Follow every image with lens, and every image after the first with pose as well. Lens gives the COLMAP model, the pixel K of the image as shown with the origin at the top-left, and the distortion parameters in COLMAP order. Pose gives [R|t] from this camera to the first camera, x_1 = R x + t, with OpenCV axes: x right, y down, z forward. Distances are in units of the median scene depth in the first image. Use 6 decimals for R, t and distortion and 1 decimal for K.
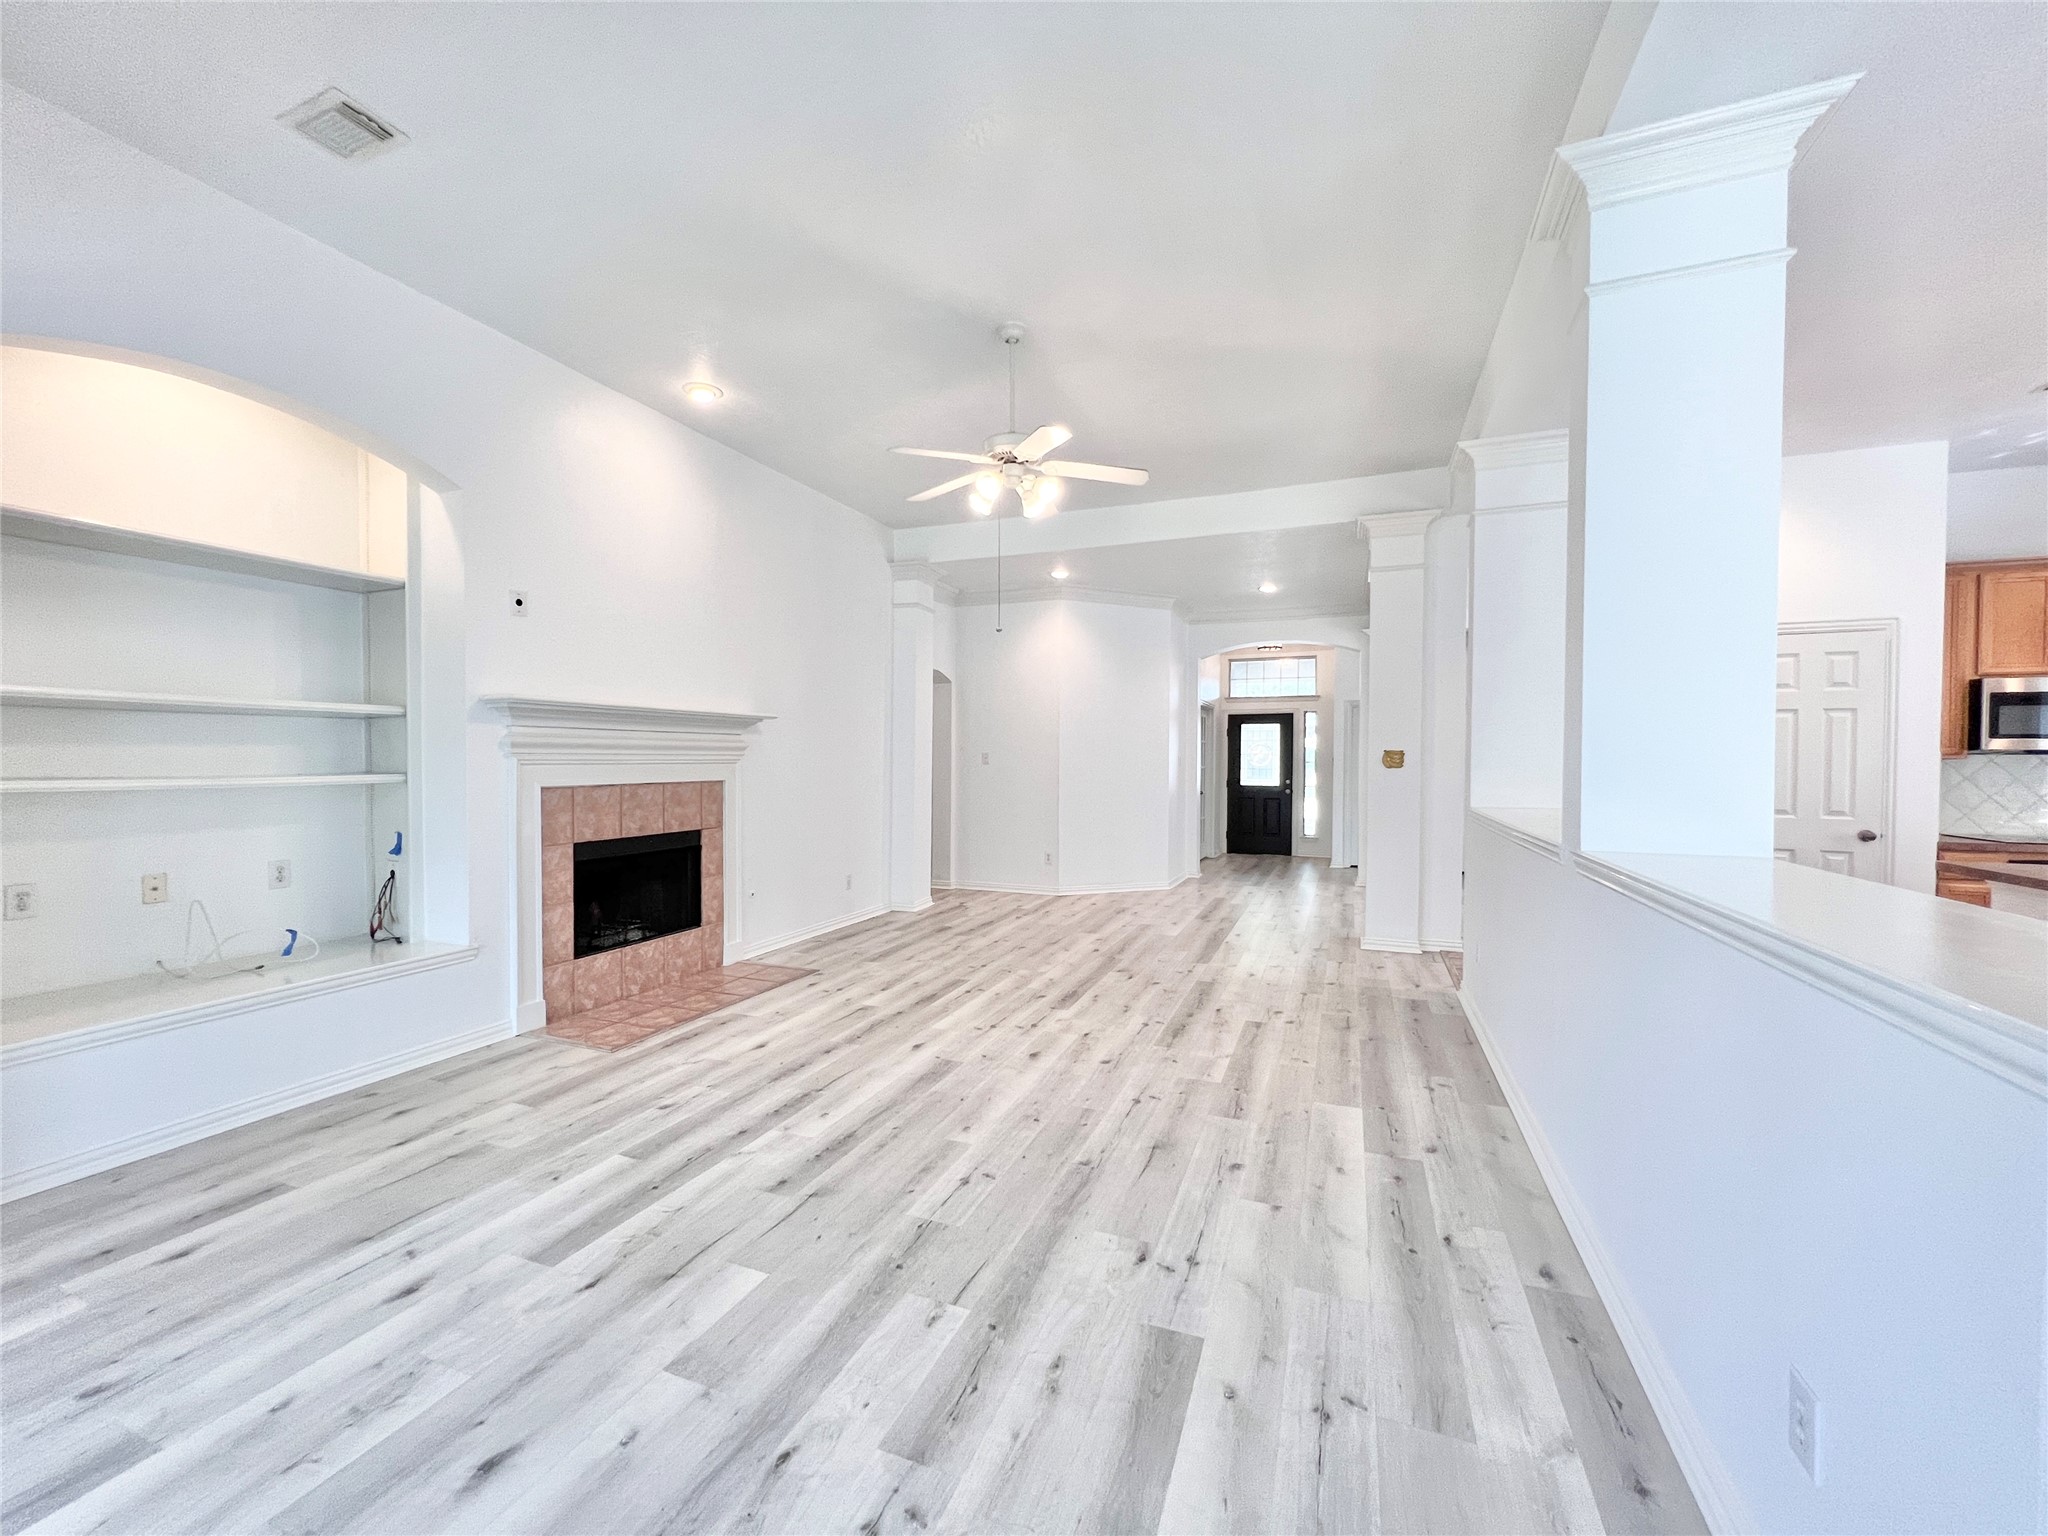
lens RADIAL K [[821.9, 0, 1027.6], [0, 821.9, 776.6], [0, 0, 1]] dist [-0.000714, 0.000260]
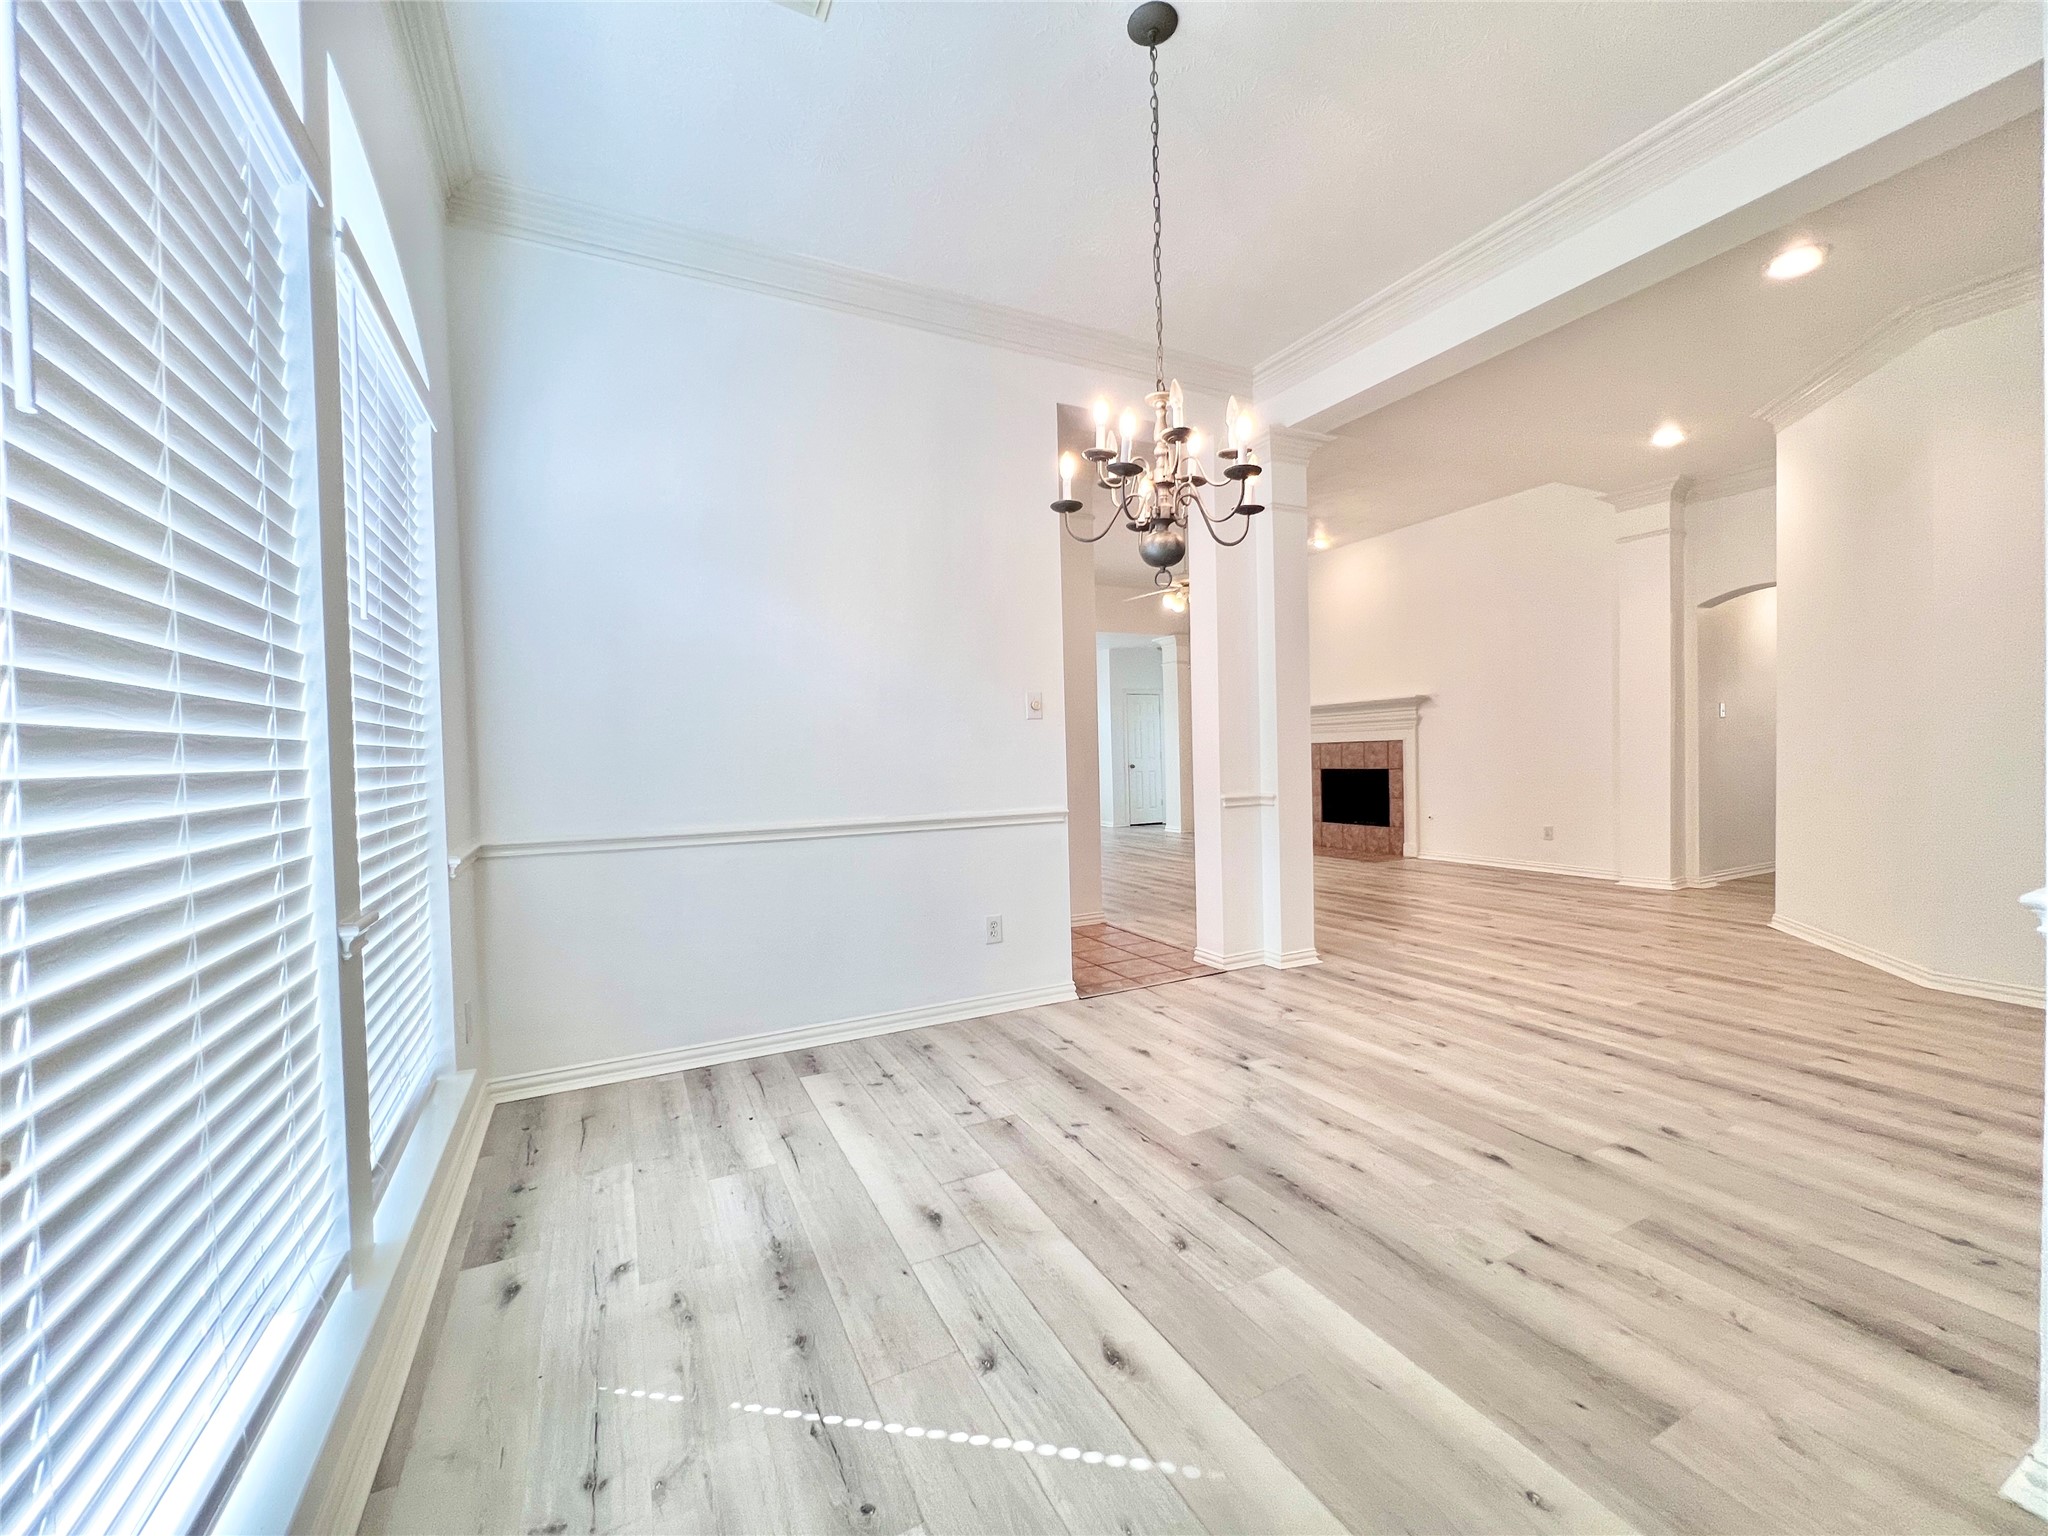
lens RADIAL K [[821.9, 0, 1029.1], [0, 821.9, 774.4], [0, 0, 1]] dist [-0.000714, 0.000260]
pose [[-0.659969, 0.029228, -0.750724, 1.433472], [0.006412, 0.999426, 0.033274, 0.014753], [0.751265, 0.017146, -0.659778, 1.645583]]
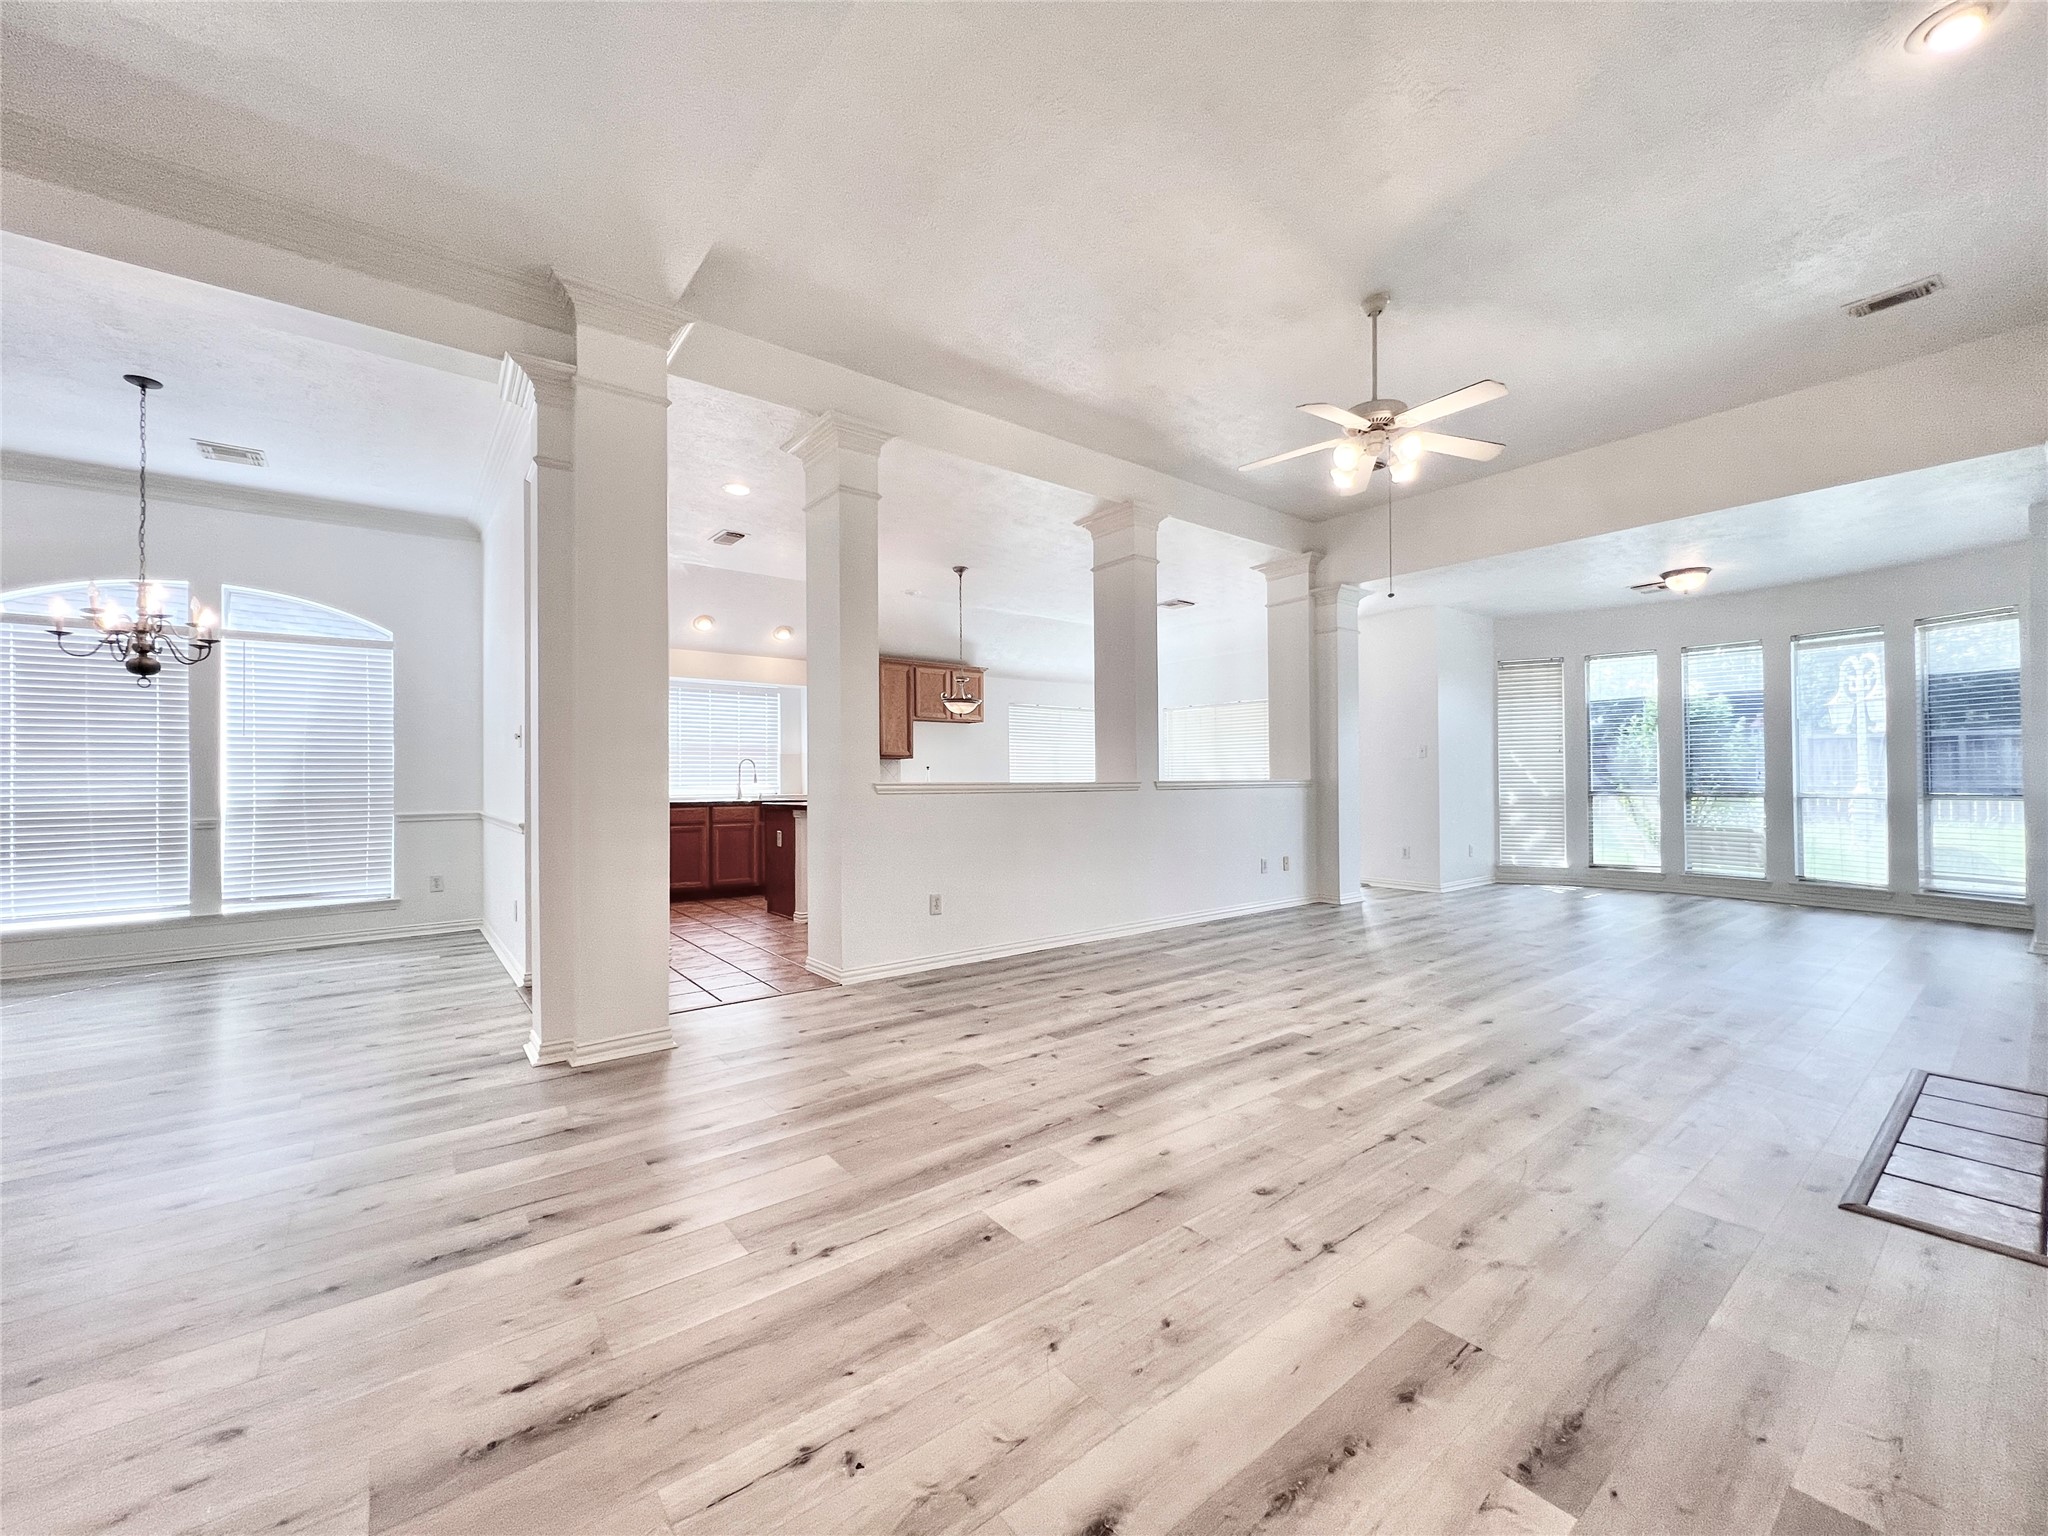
lens RADIAL K [[821.9, 0, 1024.5], [0, 821.9, 765.7], [0, 0, 1]] dist [-0.000714, 0.000260]
pose [[-0.860507, 0.011212, 0.509315, -0.126953], [0.014587, 0.999890, 0.002634, 0.015349], [-0.509230, 0.009696, -0.860576, 1.661490]]
